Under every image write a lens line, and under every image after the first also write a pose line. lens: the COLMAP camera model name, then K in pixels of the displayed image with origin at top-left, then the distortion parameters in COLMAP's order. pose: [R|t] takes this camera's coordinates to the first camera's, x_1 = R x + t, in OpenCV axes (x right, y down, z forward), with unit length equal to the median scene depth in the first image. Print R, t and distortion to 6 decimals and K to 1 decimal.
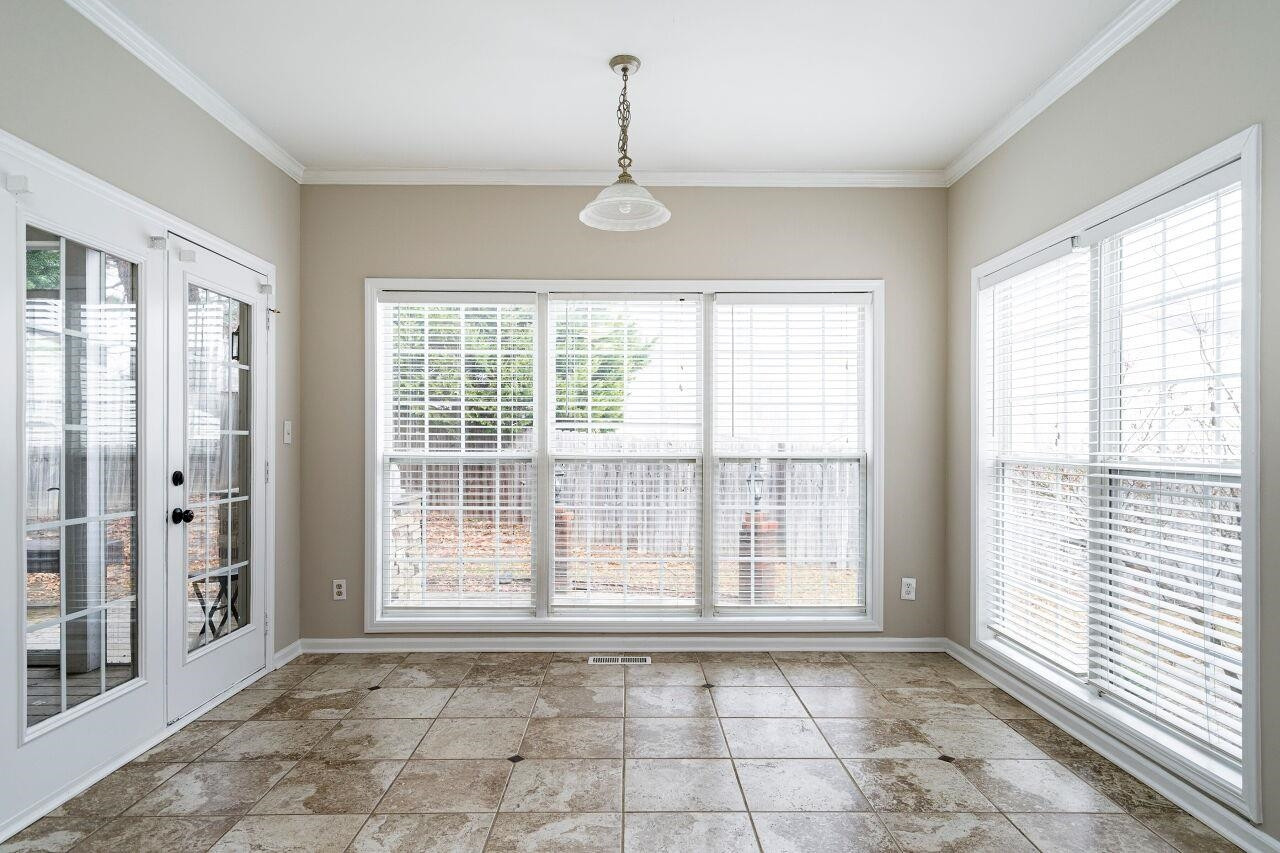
lens RADIAL K [[425.9, 0, 637.3], [0, 425.9, 434.0], [0, 0, 1]] dist [0.005011, 0.000049]
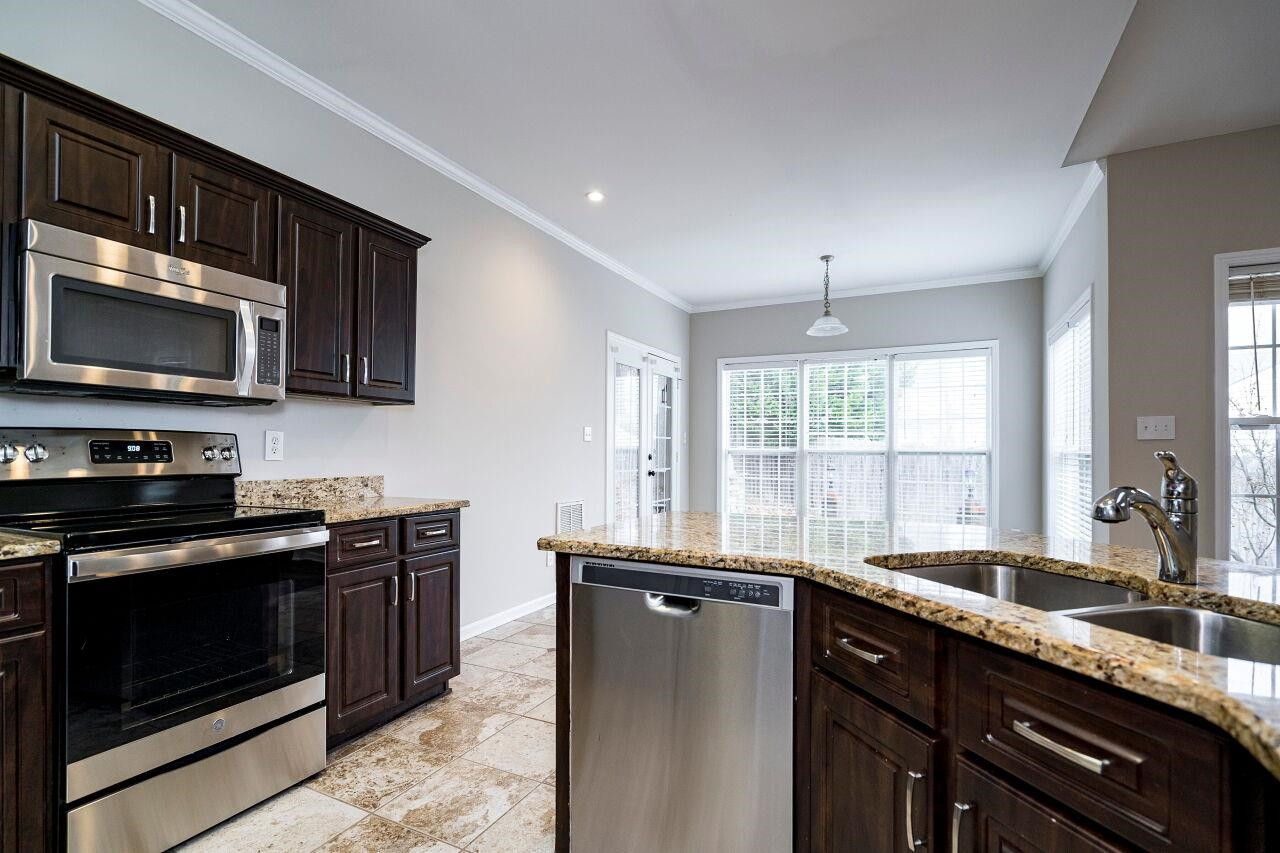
lens RADIAL K [[781.1, 0, 641.3], [0, 781.1, 422.2], [0, 0, 1]] dist [0.012381, -0.003366]
pose [[0.800810, -0.017974, -0.598649, 1.246862], [-0.006999, 0.999200, -0.039364, 0.069061], [0.598877, 0.035713, 0.800044, -2.107938]]
